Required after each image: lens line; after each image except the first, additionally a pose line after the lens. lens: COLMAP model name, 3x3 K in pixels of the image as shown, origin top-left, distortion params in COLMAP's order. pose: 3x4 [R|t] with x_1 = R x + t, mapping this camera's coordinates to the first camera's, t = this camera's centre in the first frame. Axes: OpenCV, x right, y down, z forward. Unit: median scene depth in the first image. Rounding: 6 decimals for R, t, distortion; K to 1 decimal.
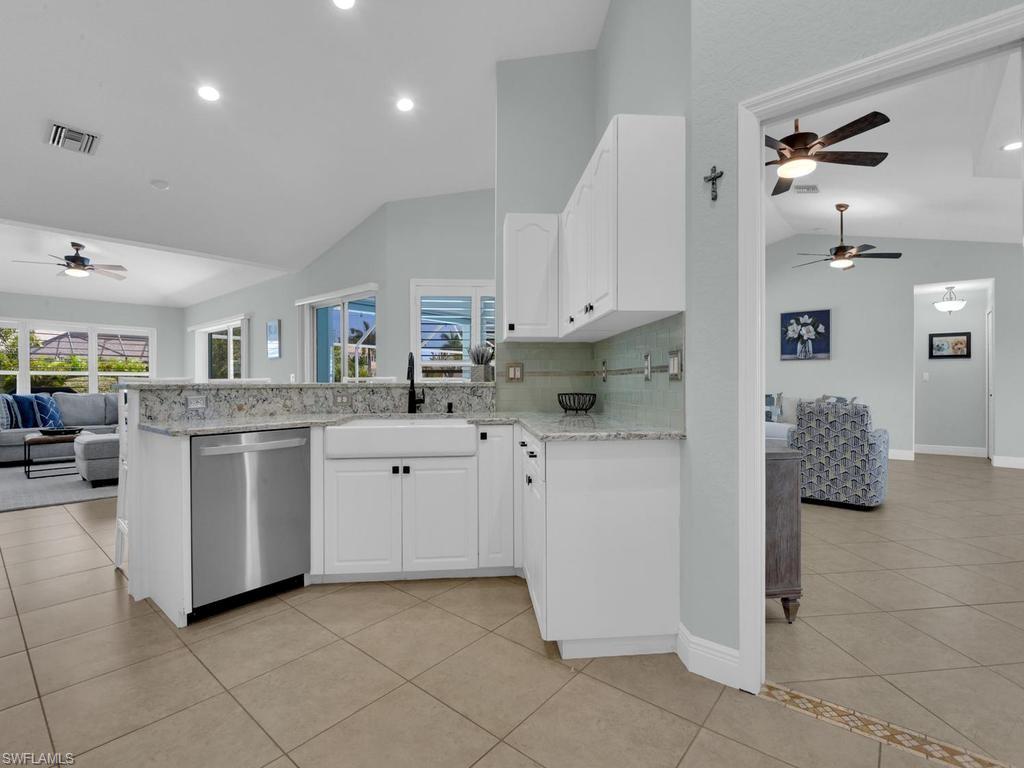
lens RADIAL K [[472.0, 0, 512.0], [0, 472.0, 384.0], [0, 0, 1]] dist [-0.001590, -0.000775]
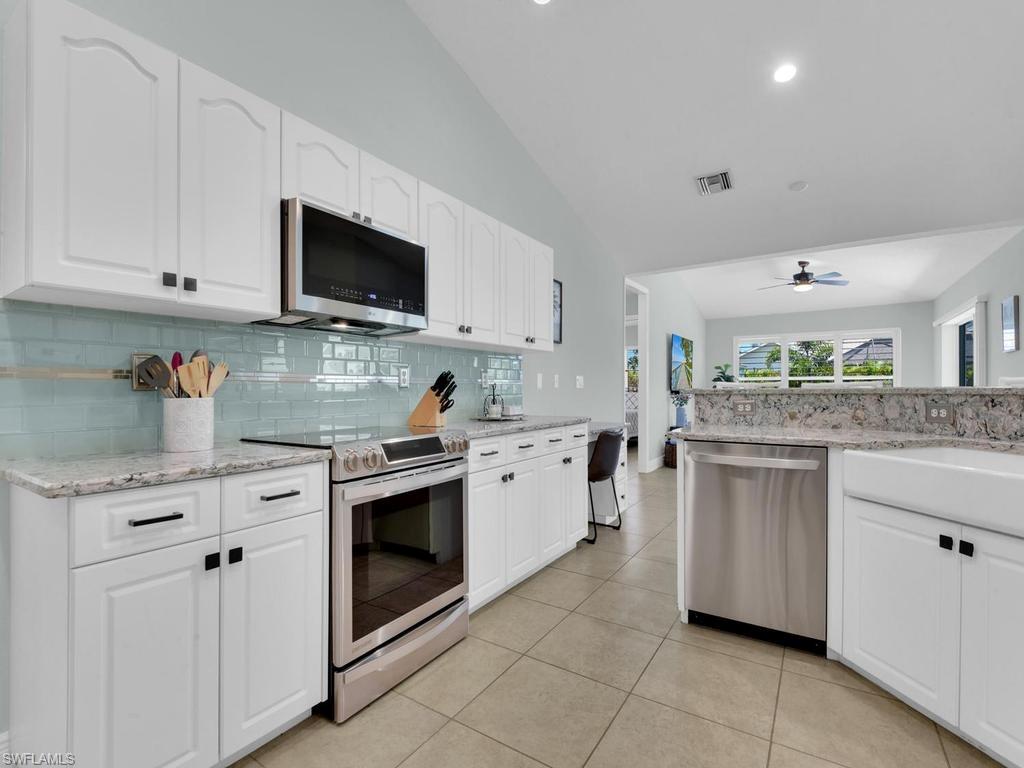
lens RADIAL K [[478.7, 0, 518.2], [0, 478.7, 390.2], [0, 0, 1]] dist [-0.002867, -0.000794]
pose [[0.134053, 0.005567, -0.990958, 0.207416], [0.001084, 0.999983, 0.005764, -0.002786], [0.990974, -0.001846, 0.134045, 0.346069]]
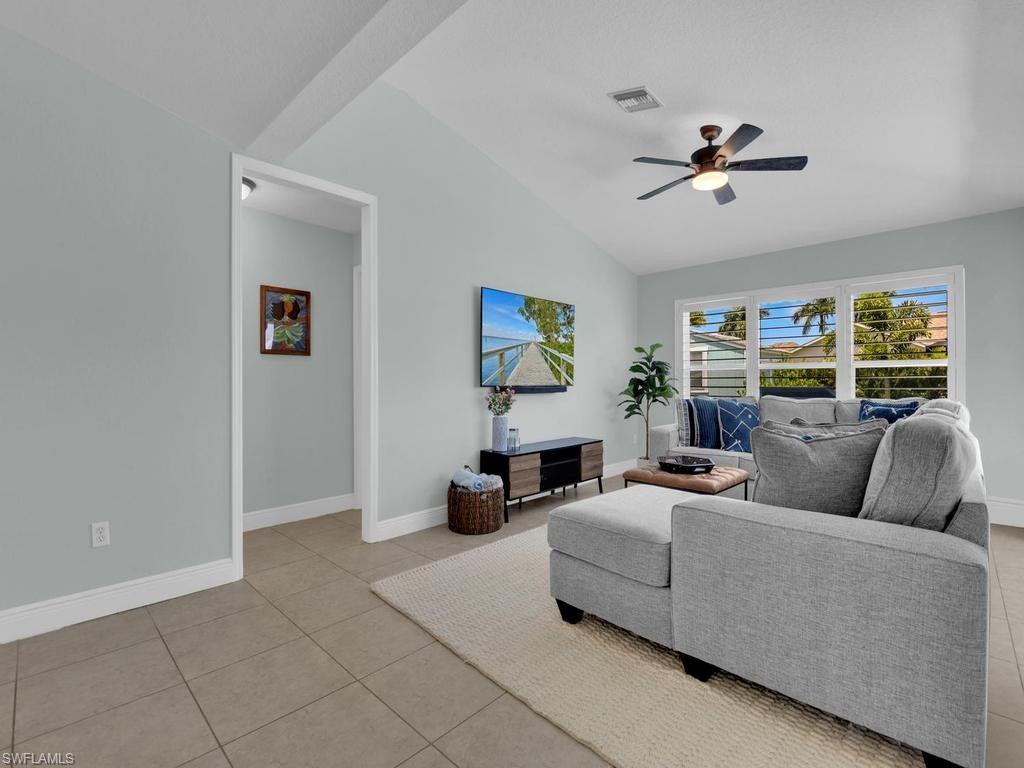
lens RADIAL K [[472.0, 0, 512.0], [0, 472.0, 384.0], [0, 0, 1]] dist [-0.001590, -0.000775]
pose [[-0.053138, 0.008027, -0.998555, -0.688543], [-0.001193, 0.999966, 0.008102, -0.005981], [0.998586, 0.001622, -0.053127, 1.531652]]
